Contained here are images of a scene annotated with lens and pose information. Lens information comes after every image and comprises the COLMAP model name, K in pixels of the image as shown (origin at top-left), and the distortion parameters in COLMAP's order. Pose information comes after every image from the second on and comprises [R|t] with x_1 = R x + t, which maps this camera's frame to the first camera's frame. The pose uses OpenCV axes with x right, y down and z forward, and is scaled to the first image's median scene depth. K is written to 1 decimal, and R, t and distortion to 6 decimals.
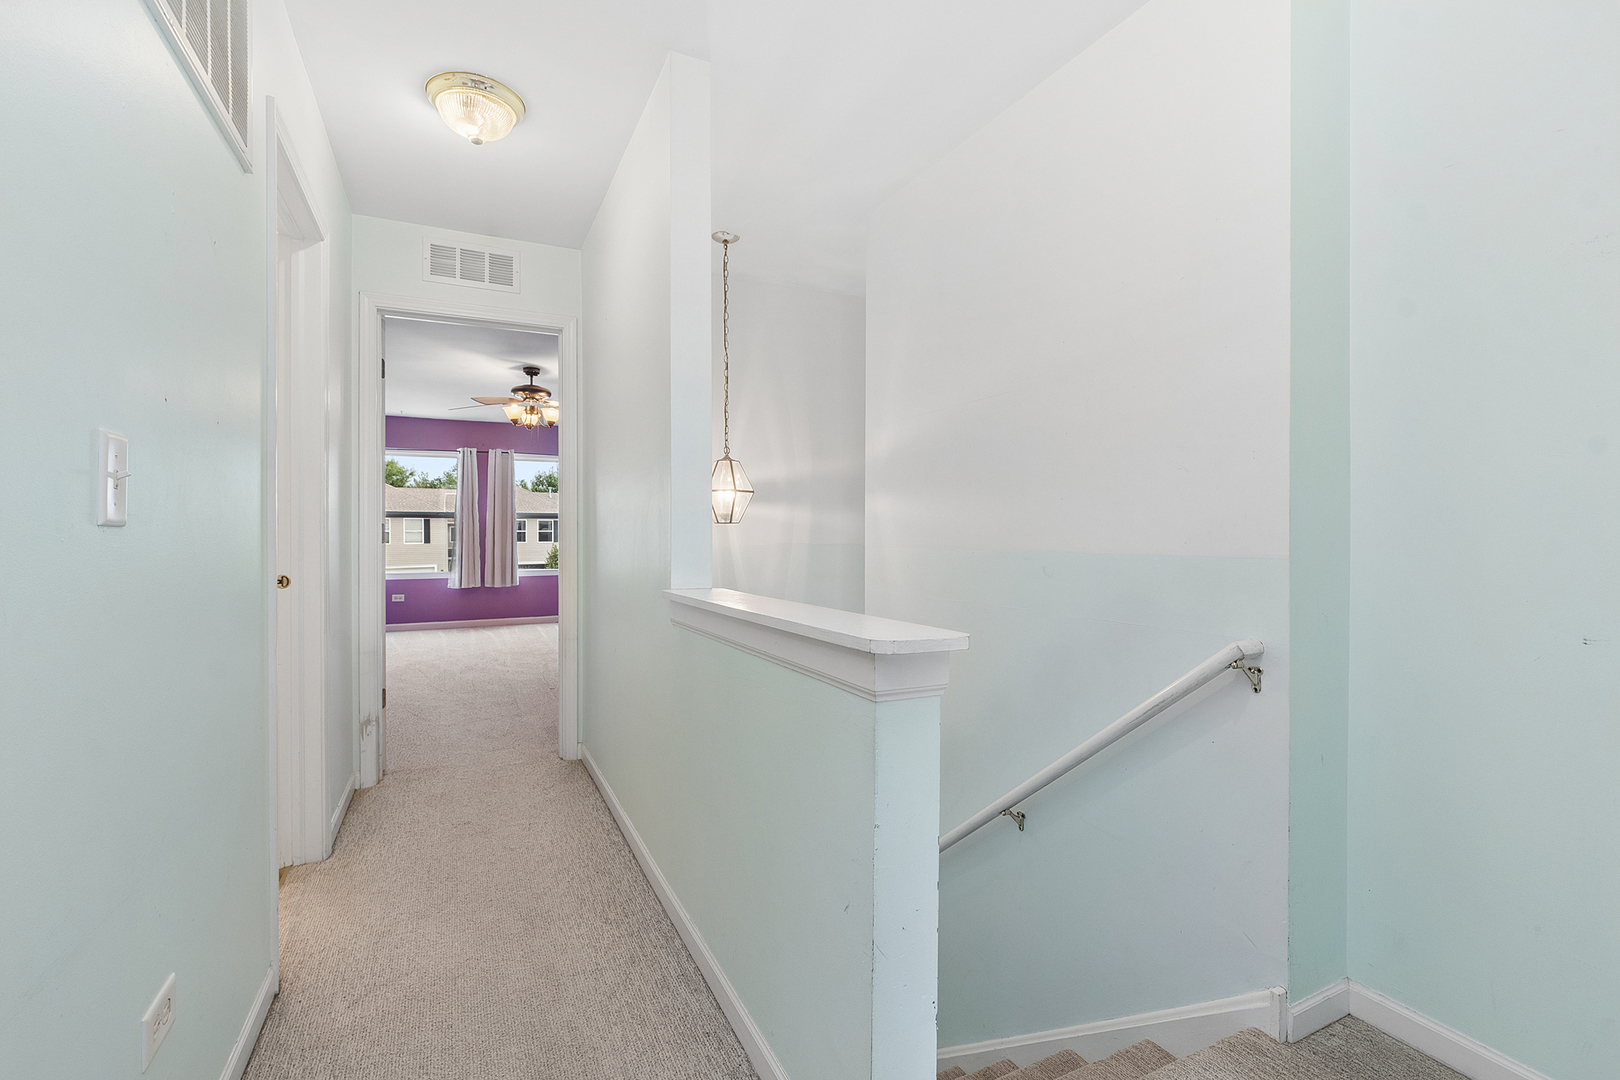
lens RADIAL K [[724.0, 0, 807.5], [0, 724.0, 532.2], [0, 0, 1]] dist [0.005713, -0.000029]
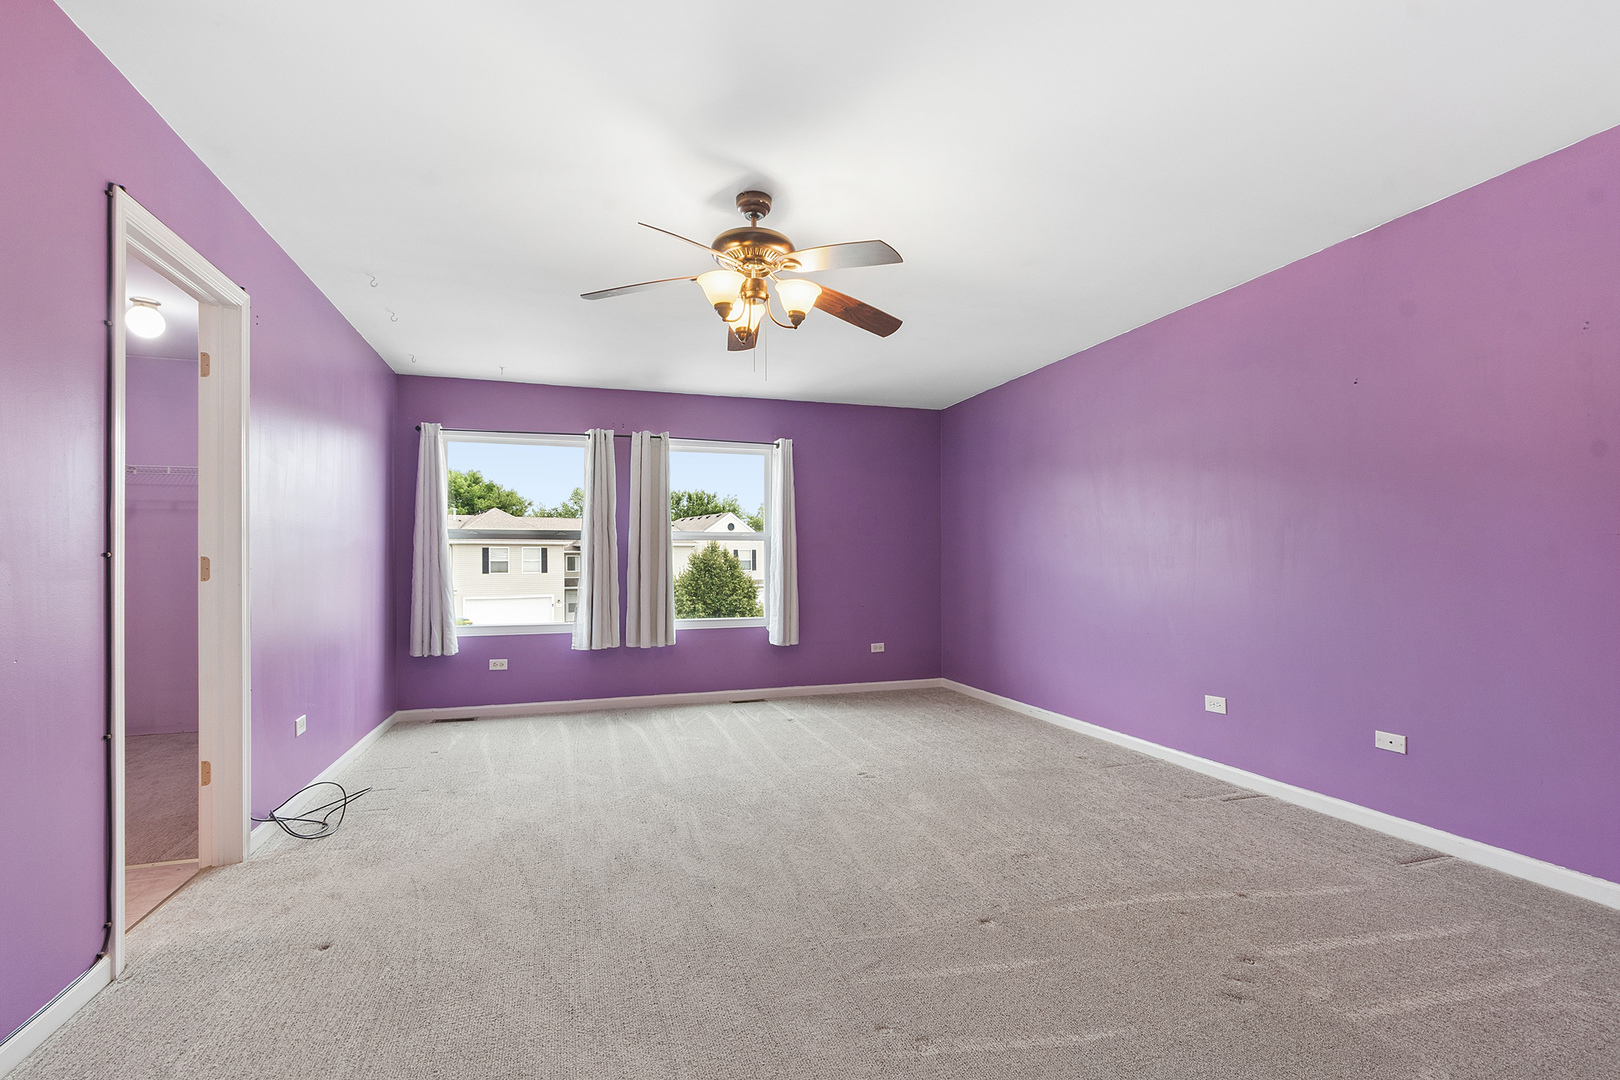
lens RADIAL K [[724.0, 0, 812.8], [0, 724.0, 555.3], [0, 0, 1]] dist [0.005713, -0.000029]
pose [[0.991611, -0.003216, -0.129219, -0.200123], [0.002103, 0.999960, -0.008745, 0.001026], [0.129242, 0.008400, 0.991577, 0.389640]]
